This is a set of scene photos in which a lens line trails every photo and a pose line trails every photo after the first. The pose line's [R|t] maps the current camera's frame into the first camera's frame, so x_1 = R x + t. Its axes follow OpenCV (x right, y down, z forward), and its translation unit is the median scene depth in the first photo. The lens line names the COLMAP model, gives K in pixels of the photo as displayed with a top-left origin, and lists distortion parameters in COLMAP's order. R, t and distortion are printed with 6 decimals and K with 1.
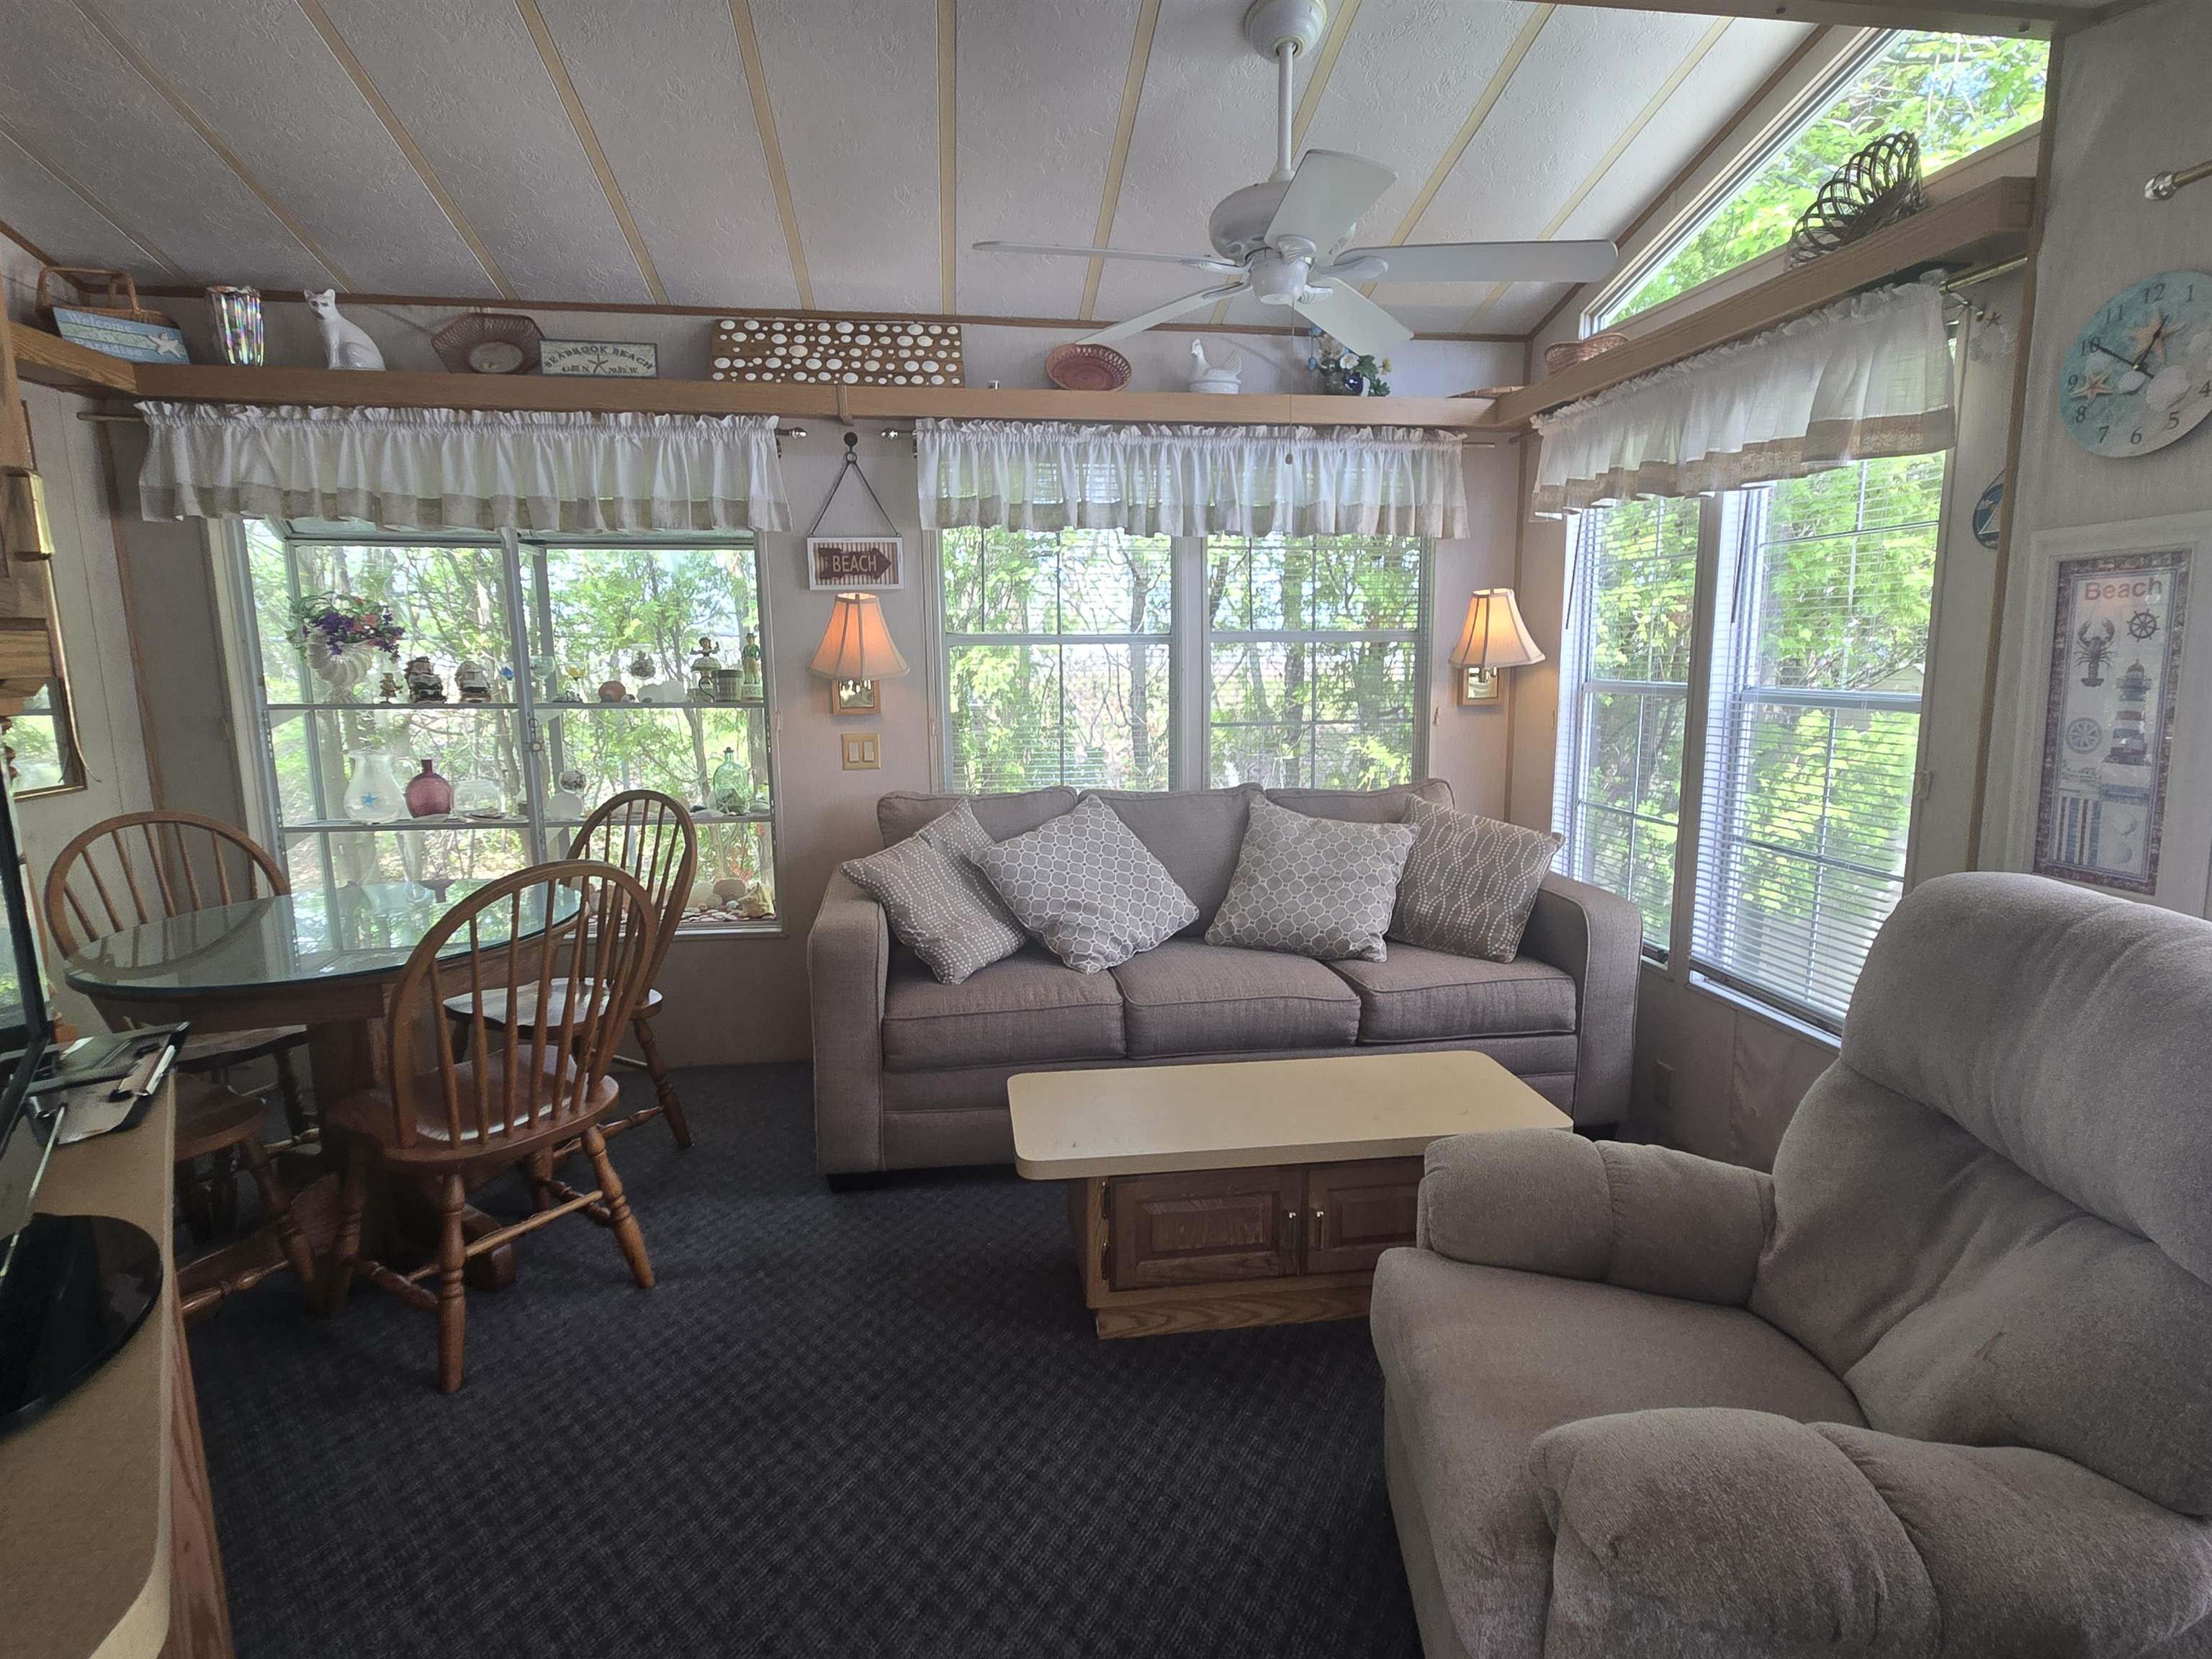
lens RADIAL K [[1092.3, 0, 1094.1], [0, 1092.3, 812.3], [0, 0, 1]] dist [0.001105, 0.001206]
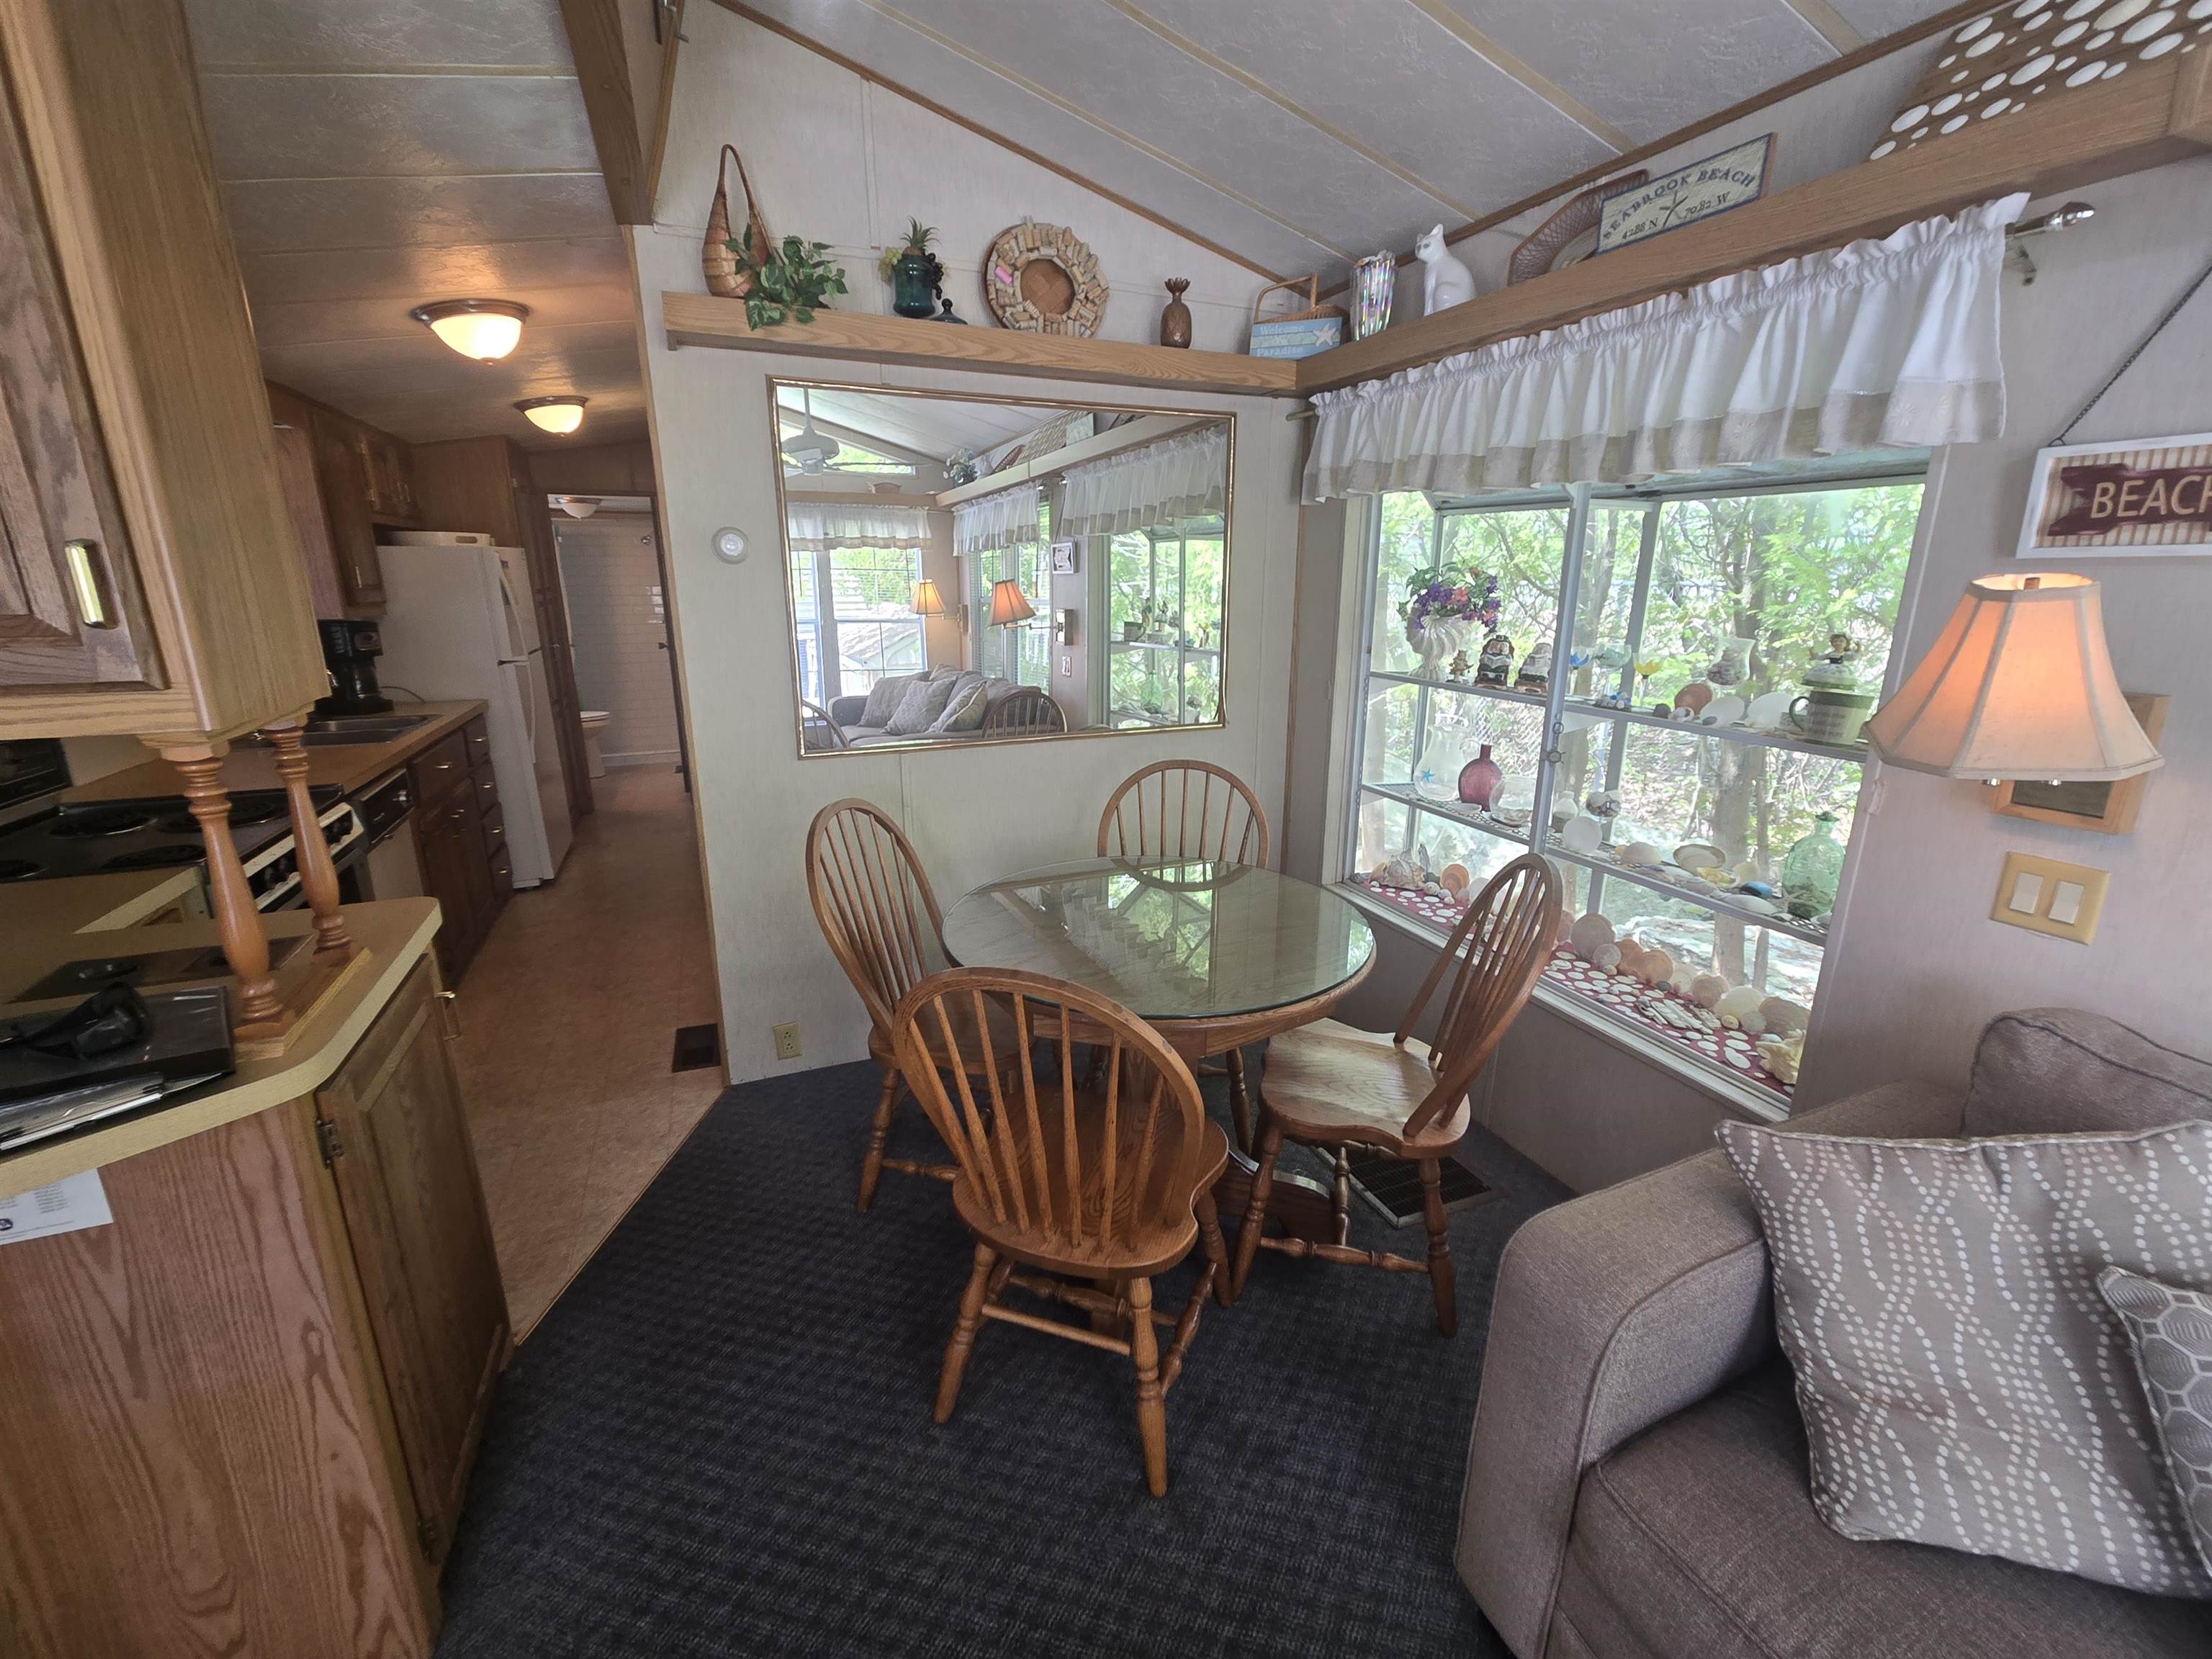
lens RADIAL K [[915.7, 0, 1111.6], [0, 915.7, 818.9], [0, 0, 1]] dist [0.002216, -0.000483]
pose [[0.264972, 0.257761, -0.929166, 0.052145], [-0.154550, 0.962504, 0.222936, -0.131600], [0.951790, 0.084530, 0.294873, 0.548703]]
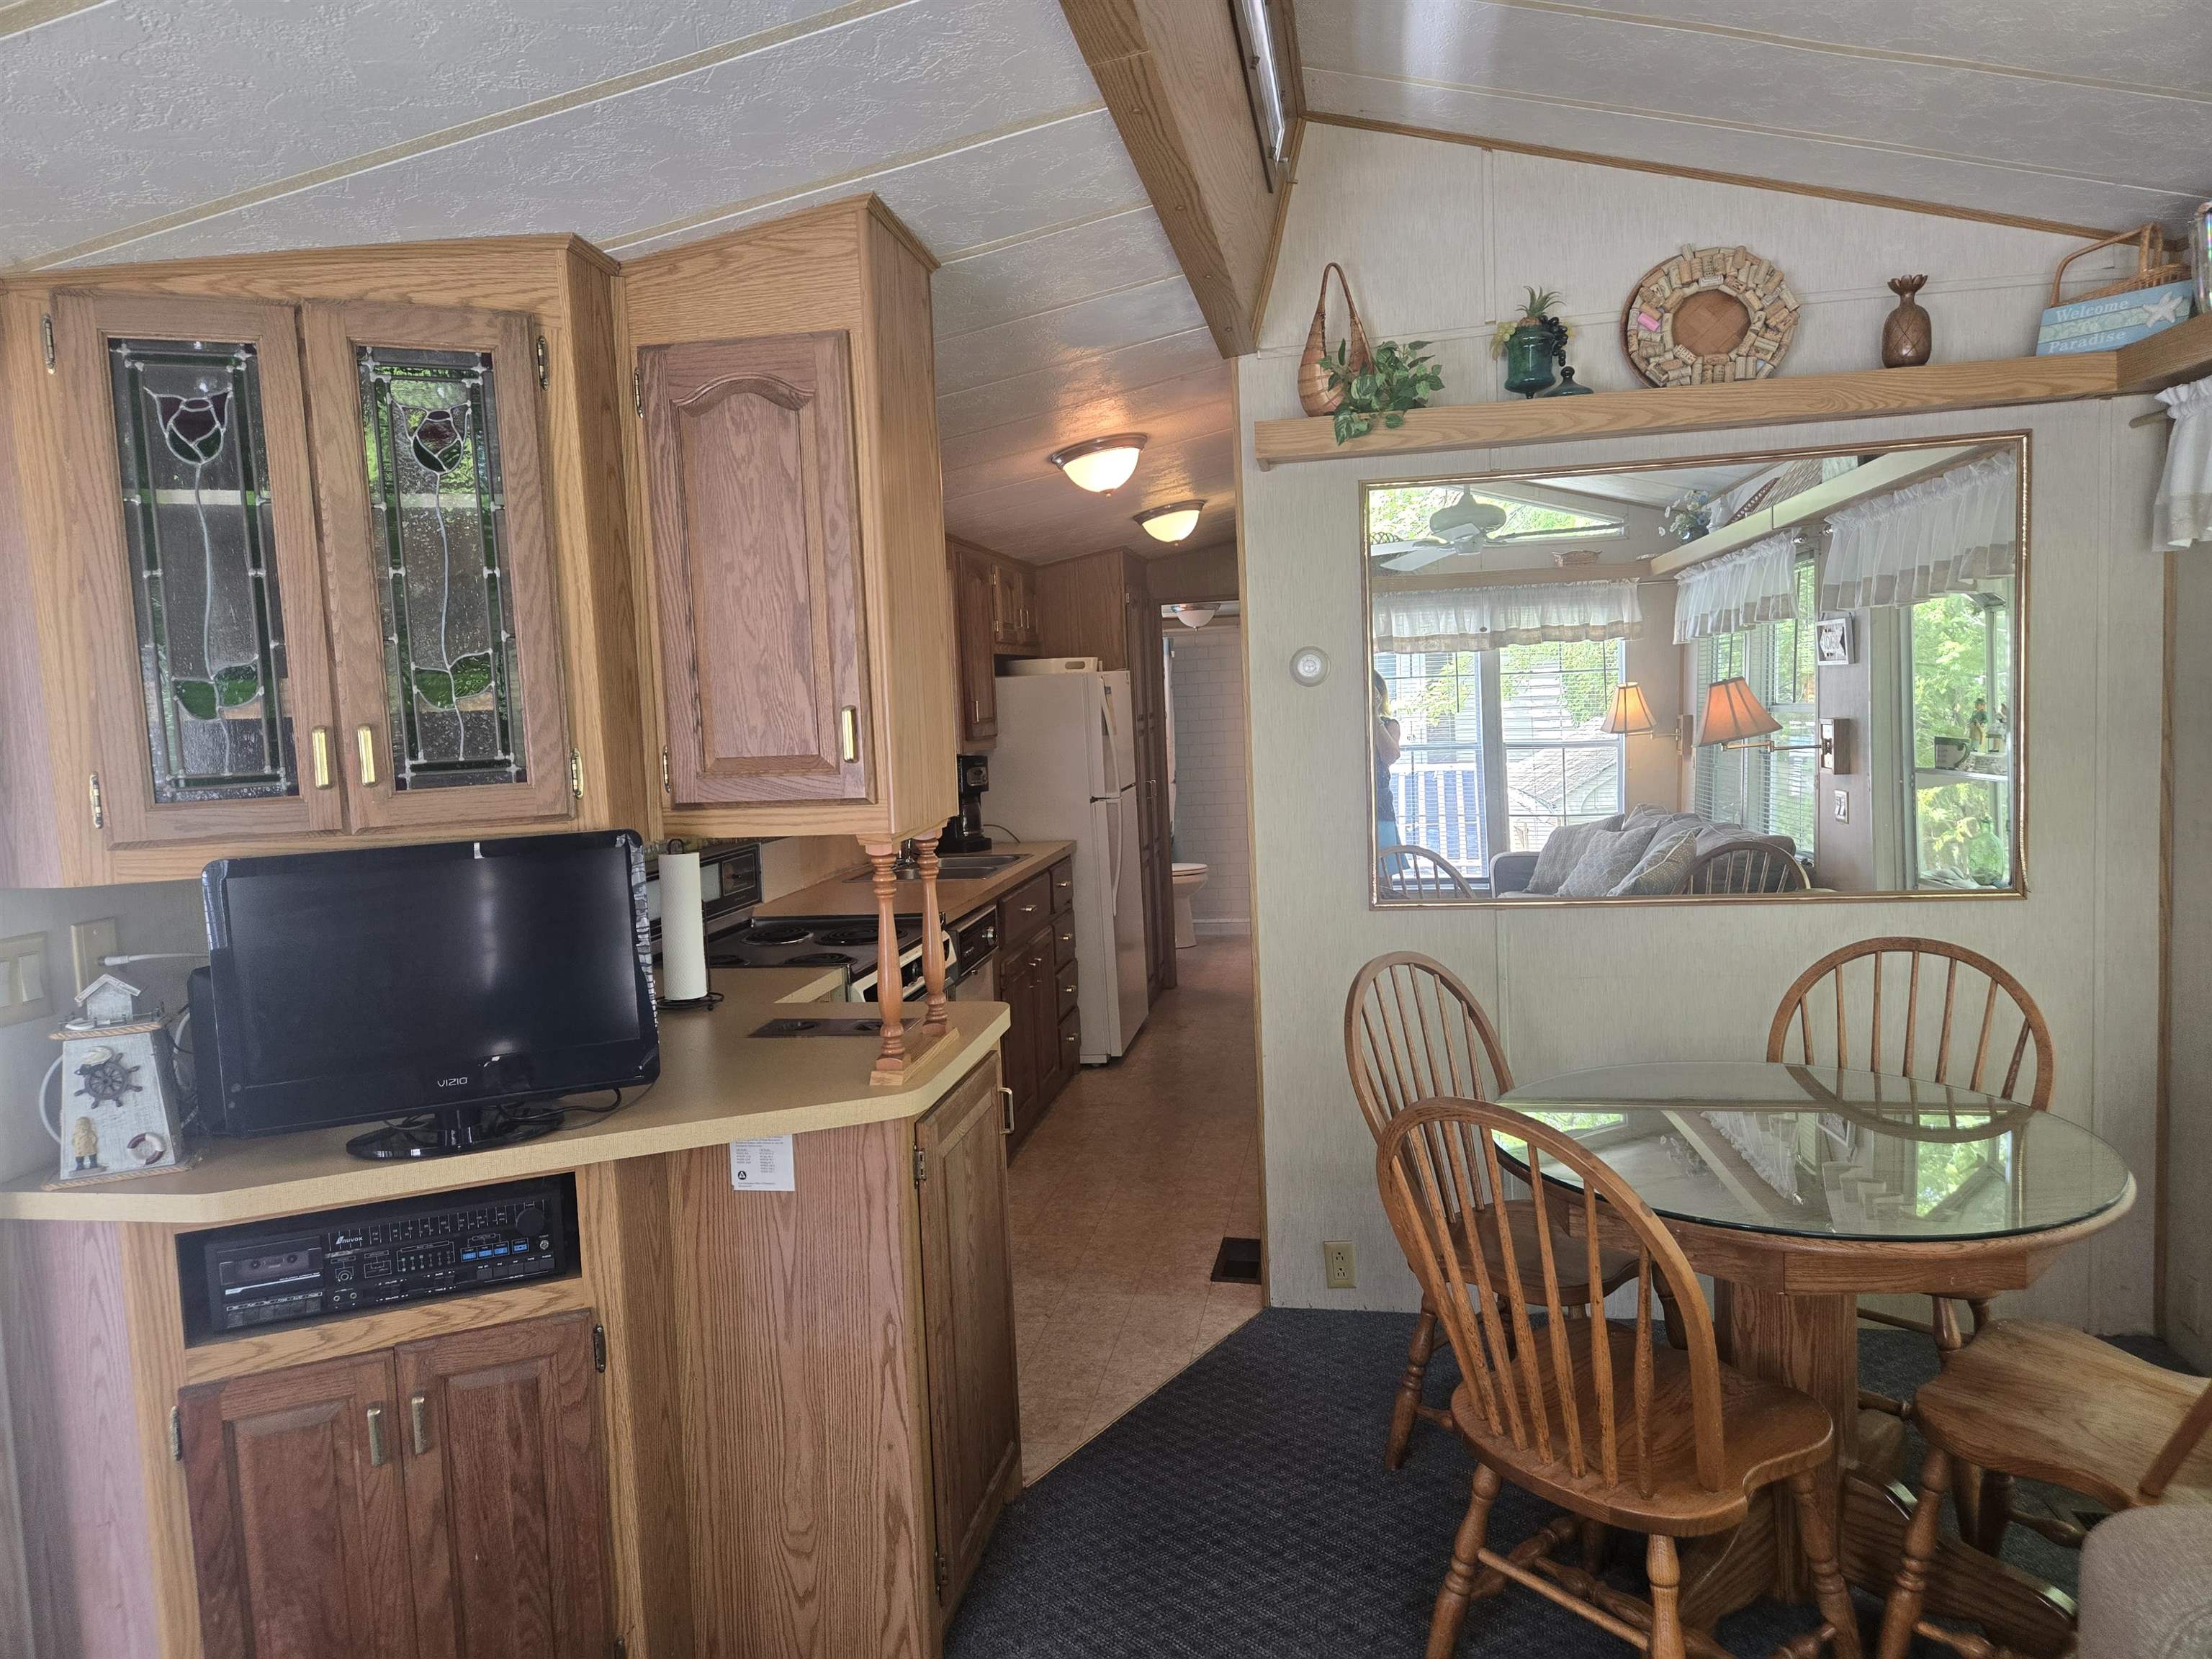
lens RADIAL K [[1488.1, 0, 1095.3], [0, 1488.1, 826.4], [0, 0, 1]] dist [0.075483, -0.074751]
pose [[-0.313010, 0.108722, -0.943506, 0.313801], [-0.100625, 0.984038, 0.146775, -0.161092], [0.944404, 0.140882, -0.297074, 0.648166]]
